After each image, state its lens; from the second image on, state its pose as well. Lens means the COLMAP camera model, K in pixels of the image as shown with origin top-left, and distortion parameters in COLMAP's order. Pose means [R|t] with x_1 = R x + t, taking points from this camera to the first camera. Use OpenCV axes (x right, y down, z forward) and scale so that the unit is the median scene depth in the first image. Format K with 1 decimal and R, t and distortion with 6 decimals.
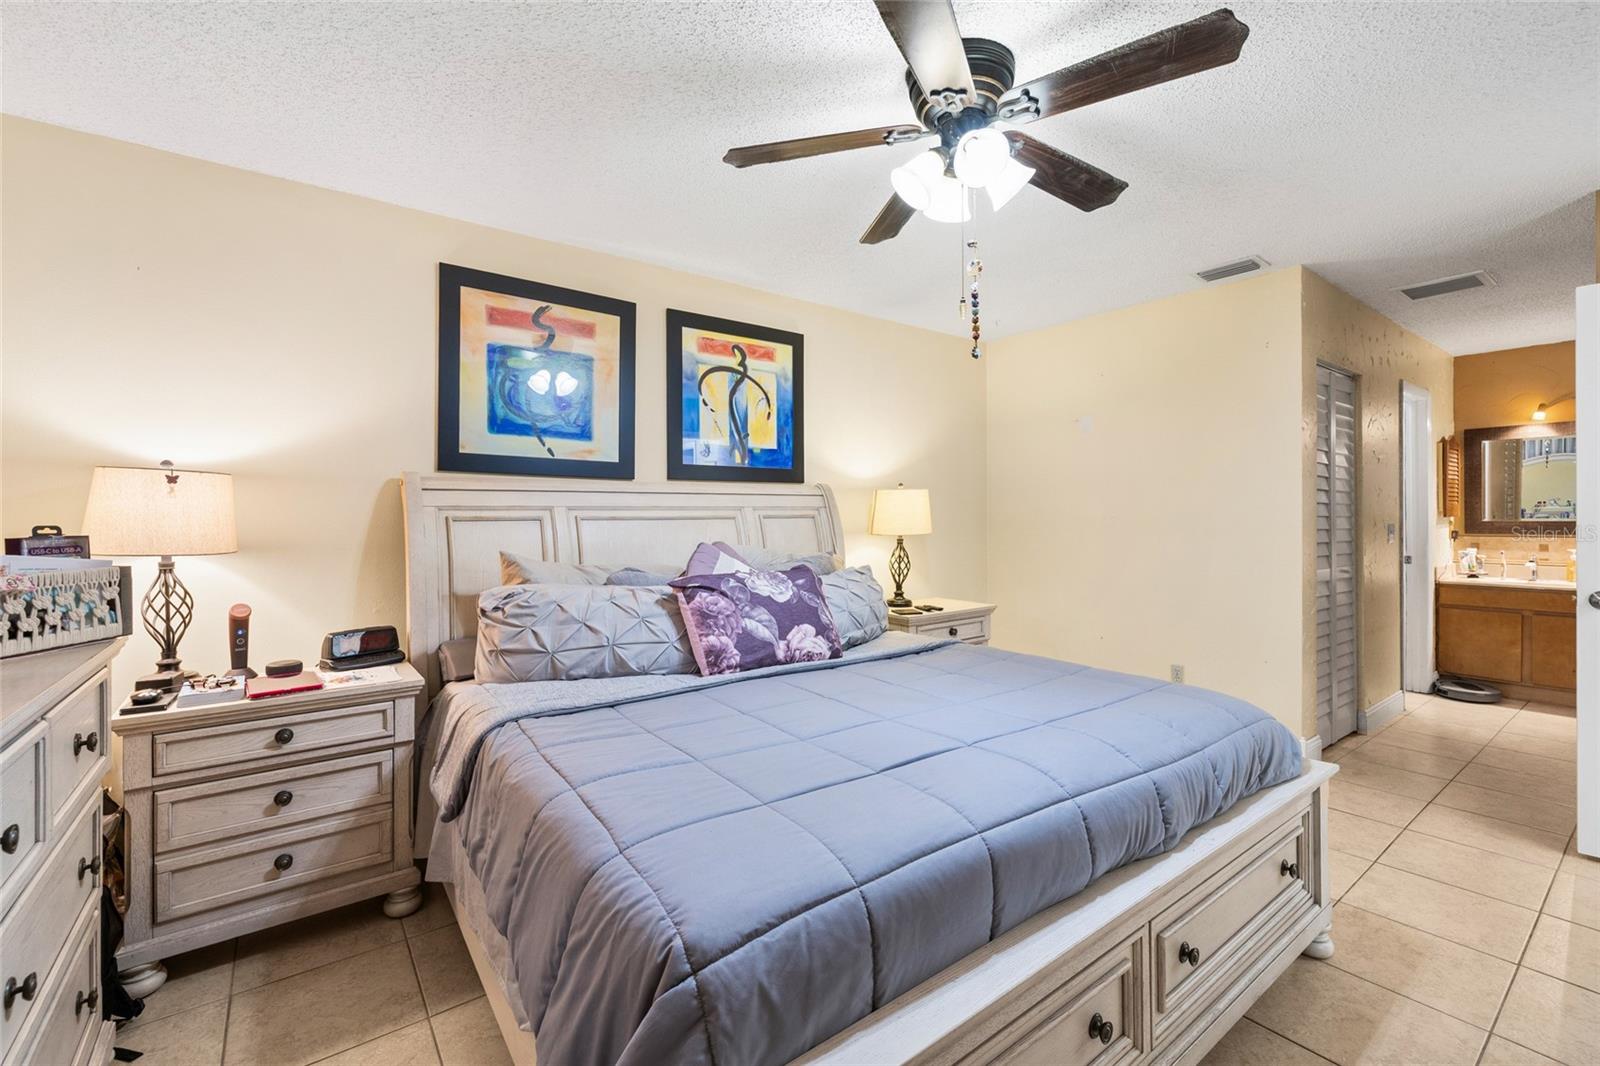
lens RADIAL K [[693.1, 0, 805.8], [0, 693.1, 517.7], [0, 0, 1]] dist [-0.001178, -0.001886]
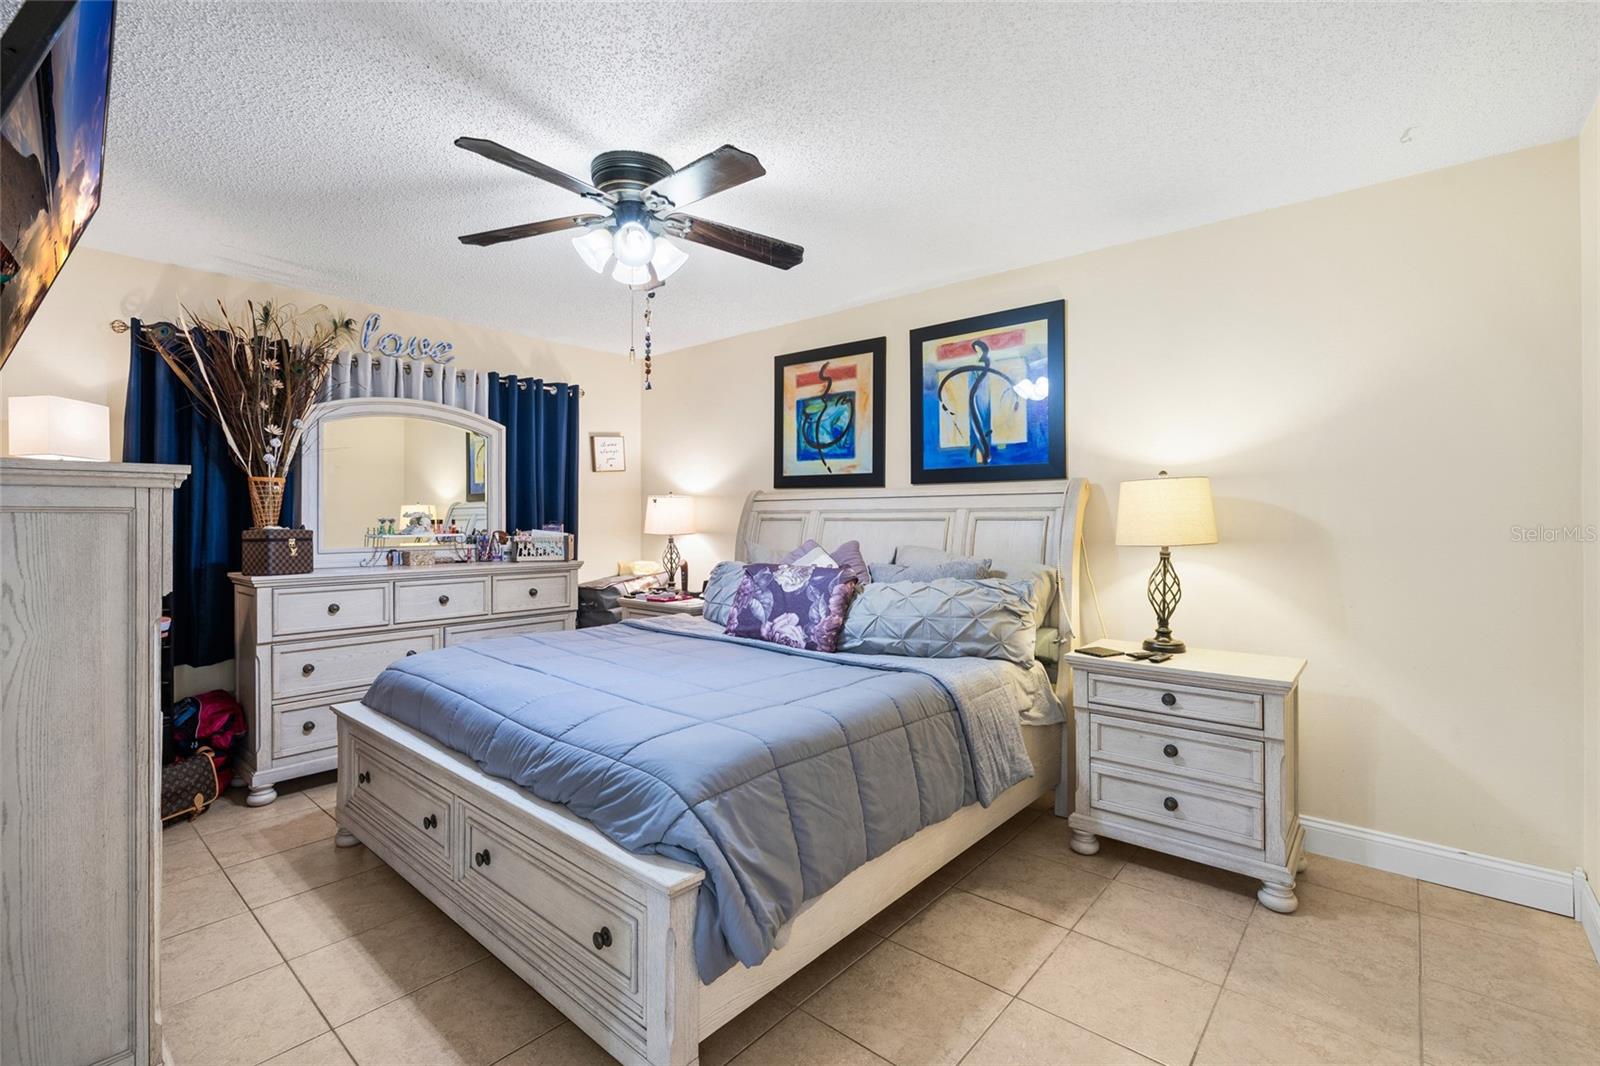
lens RADIAL K [[716.7, 0, 786.9], [0, 716.7, 520.4], [0, 0, 1]] dist [-0.010684, 0.001642]
pose [[0.184752, 0.014090, -0.982684, 0.880257], [0.001735, 0.999891, 0.014663, -0.014161], [0.982784, -0.004414, 0.184707, 0.581905]]
